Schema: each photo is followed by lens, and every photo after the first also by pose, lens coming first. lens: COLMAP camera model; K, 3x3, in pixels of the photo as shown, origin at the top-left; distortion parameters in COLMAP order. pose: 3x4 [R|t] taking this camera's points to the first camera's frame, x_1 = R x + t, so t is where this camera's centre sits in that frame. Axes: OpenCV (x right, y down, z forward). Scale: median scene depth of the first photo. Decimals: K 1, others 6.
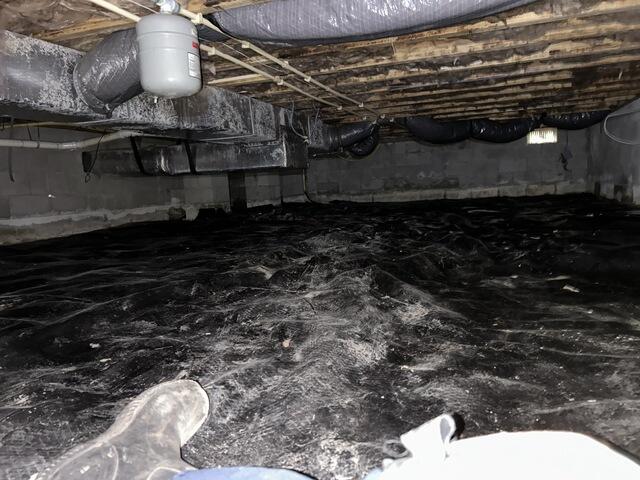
lens RADIAL K [[481.9, 0, 319.8], [0, 481.9, 240.9], [0, 0, 1]] dist [0.006709, -0.007343]
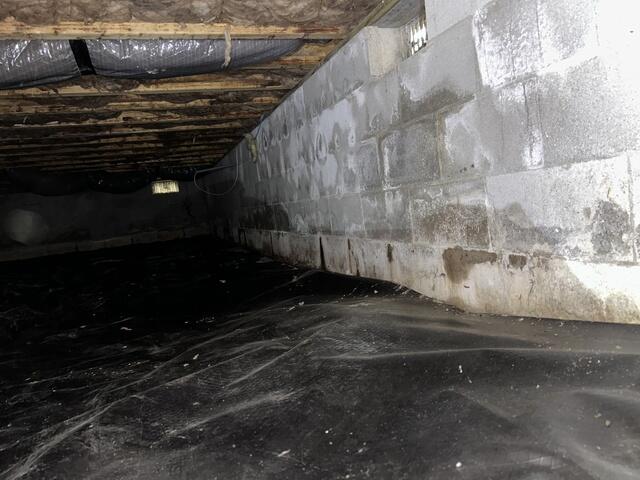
lens RADIAL K [[481.9, 0, 320.0], [0, 481.9, 238.6], [0, 0, 1]] dist [0.006709, -0.007343]
pose [[0.777675, -0.076438, 0.624003, 0.074080], [0.137624, 0.989204, -0.050343, 0.003512], [-0.613418, 0.125029, 0.779799, -0.082230]]
